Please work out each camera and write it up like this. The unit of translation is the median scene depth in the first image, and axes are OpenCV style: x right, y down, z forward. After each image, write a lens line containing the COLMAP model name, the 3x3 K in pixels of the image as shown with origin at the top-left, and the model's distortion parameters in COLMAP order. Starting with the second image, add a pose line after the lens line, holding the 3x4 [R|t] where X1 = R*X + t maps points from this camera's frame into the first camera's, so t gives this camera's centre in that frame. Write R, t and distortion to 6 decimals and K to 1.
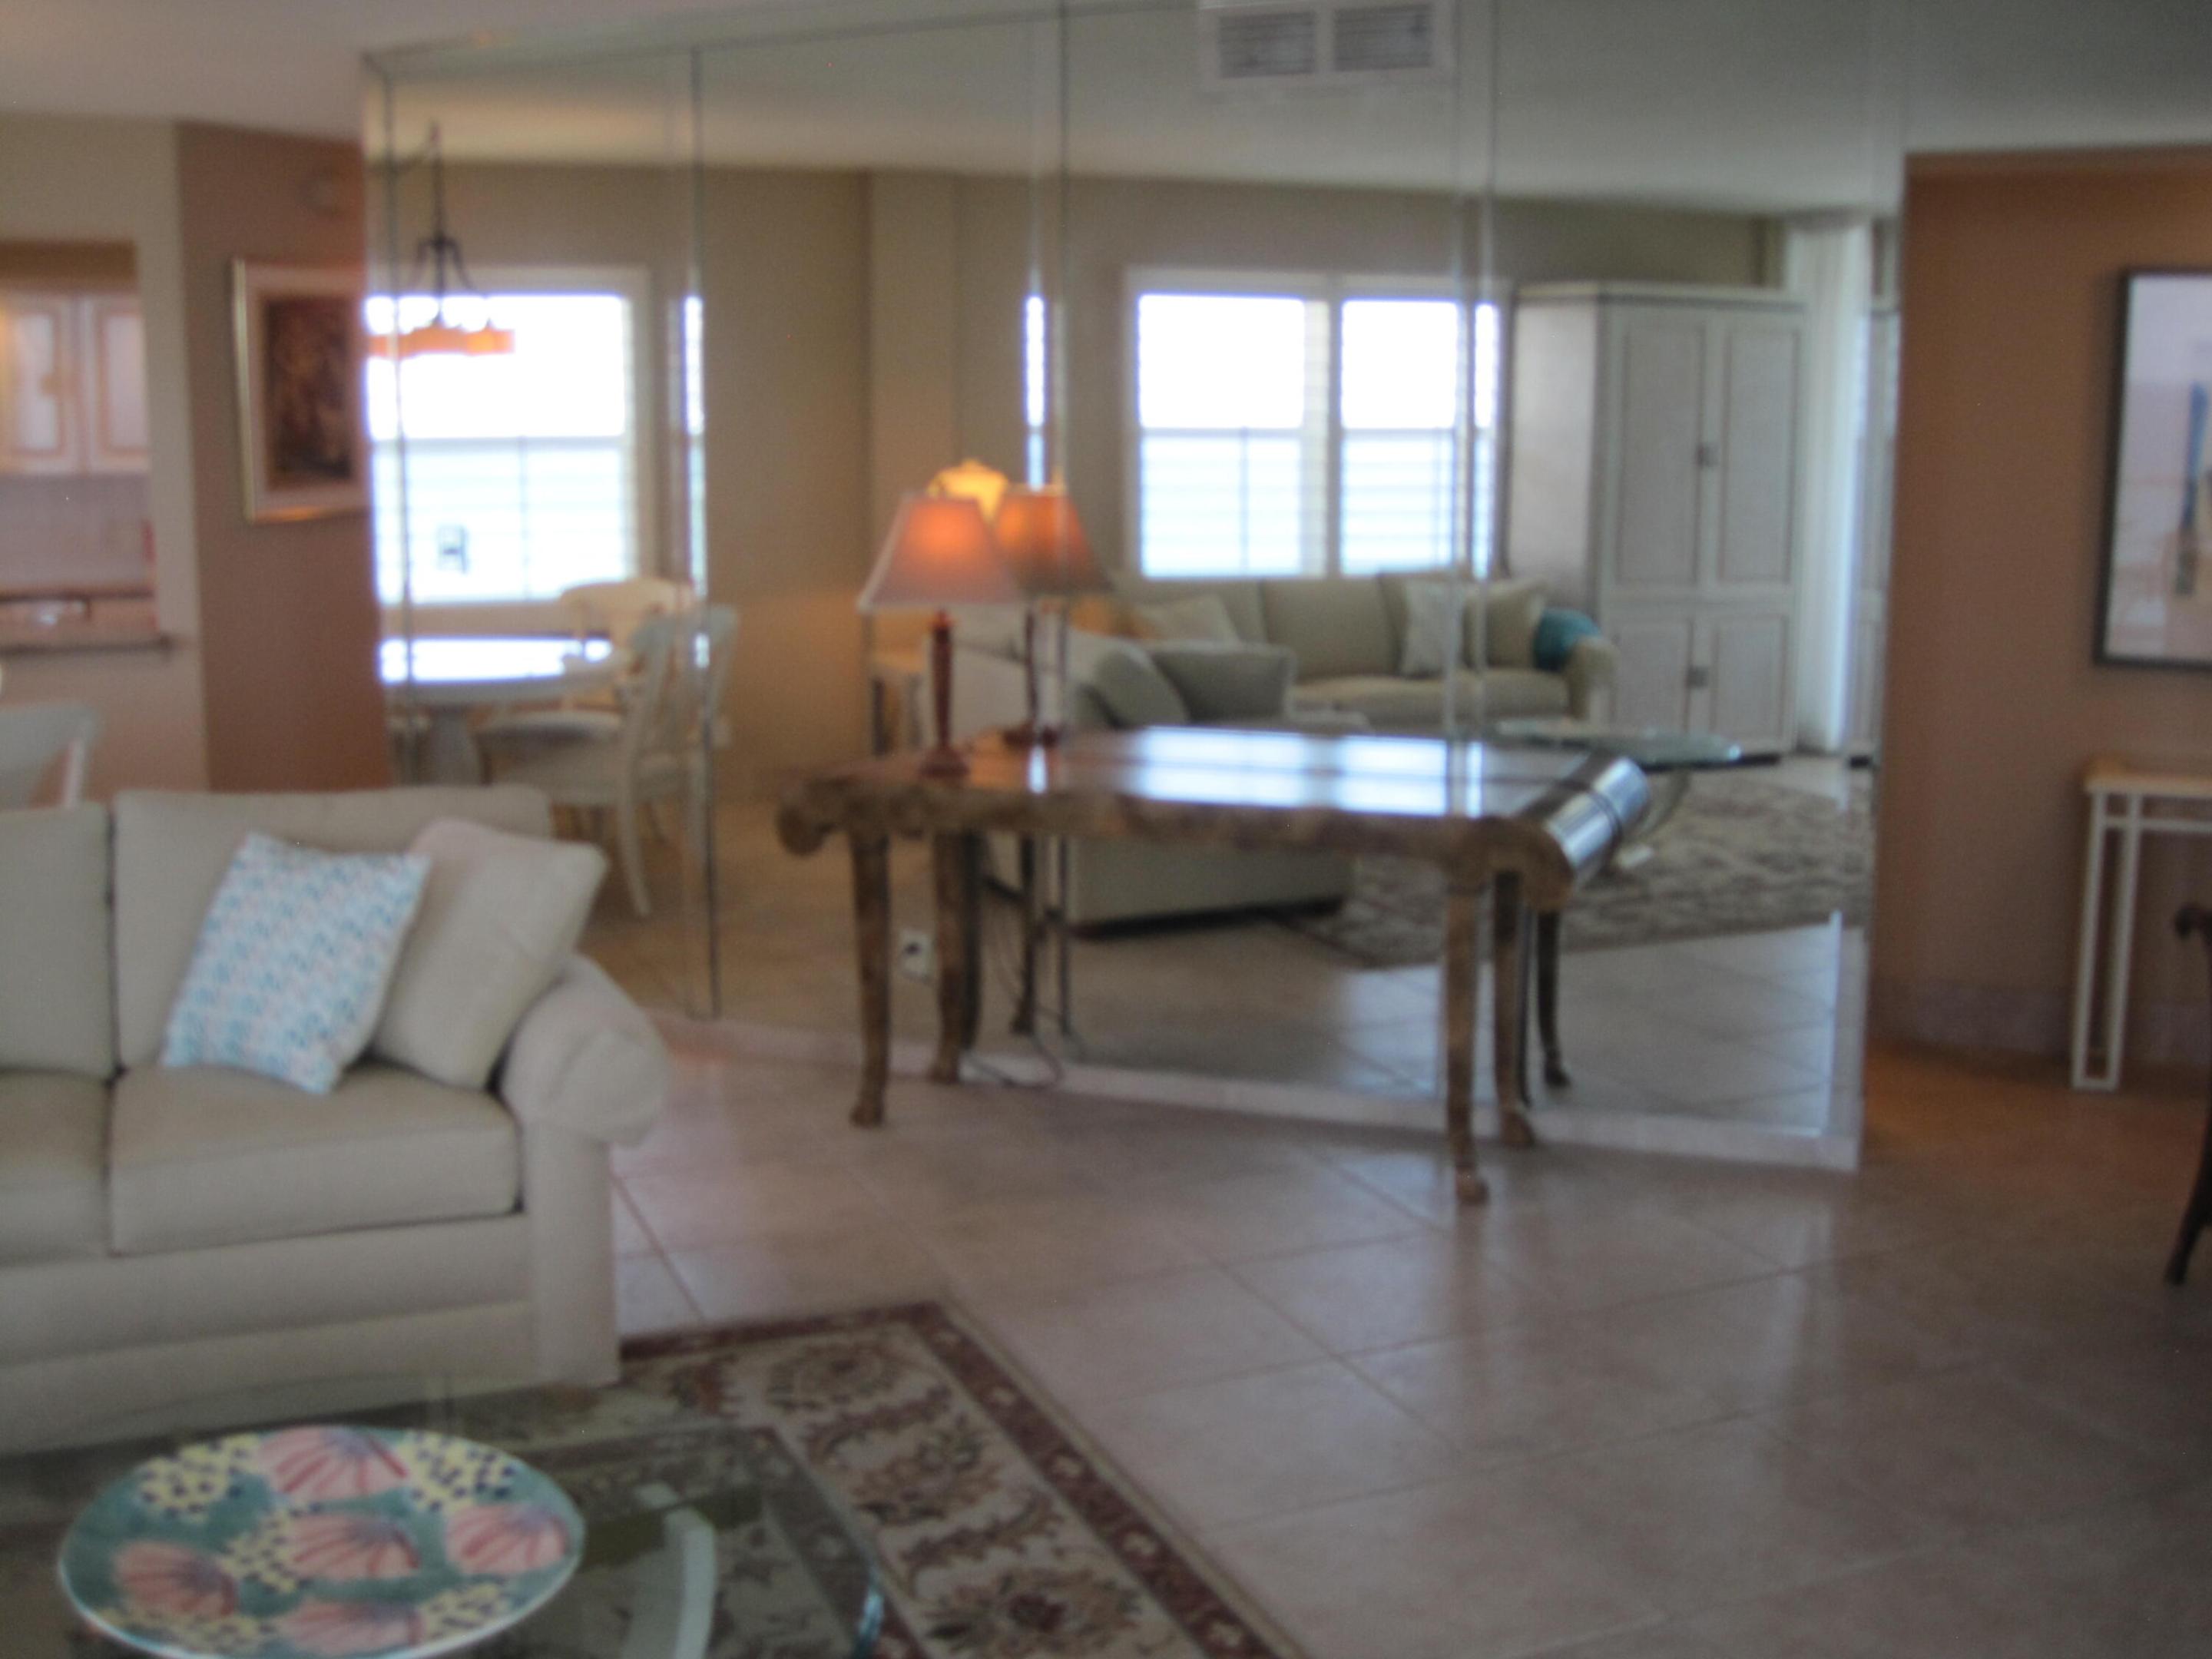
lens RADIAL K [[2280.1, 0, 1112.4], [0, 2280.1, 837.1], [0, 0, 1]] dist [-0.110926, 0.000000]
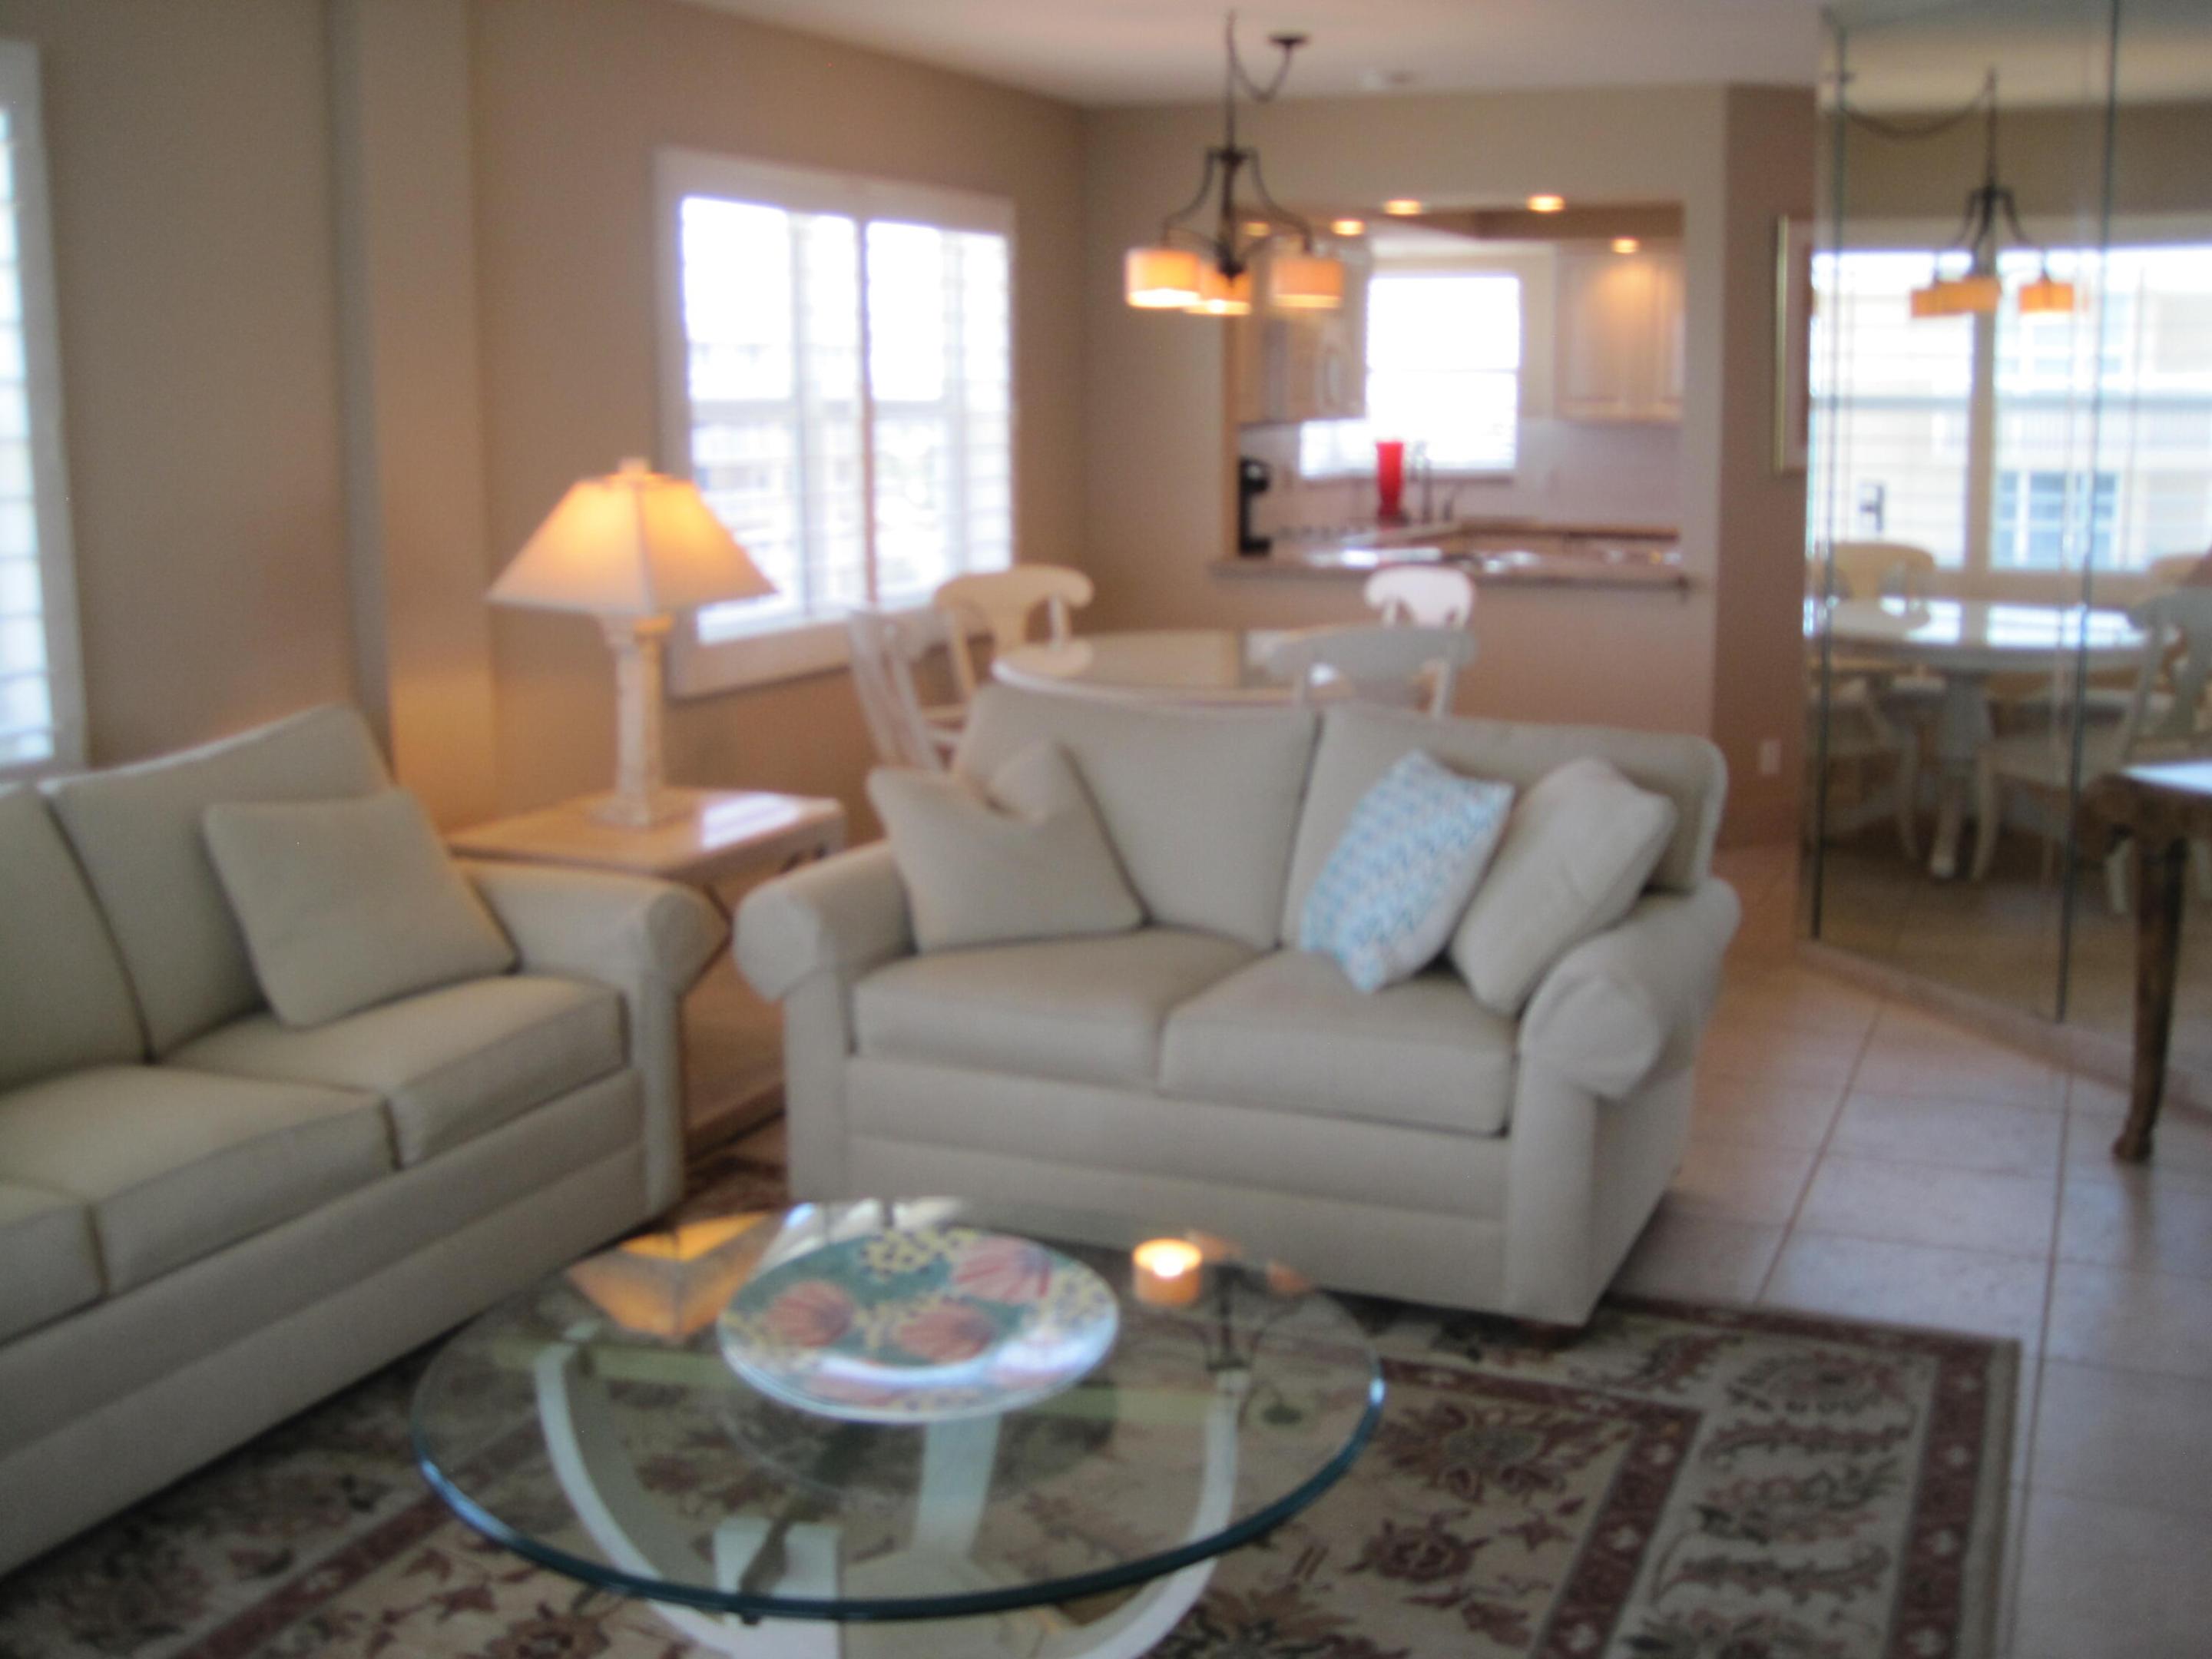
lens RADIAL K [[2280.1, 0, 1115.8], [0, 2280.1, 812.9], [0, 0, 1]] dist [-0.110926, 0.000000]
pose [[0.697566, 0.124003, -0.705709, 0.320267], [-0.118613, 0.991306, 0.056942, -0.018943], [0.706635, 0.043986, 0.706210, 0.126791]]
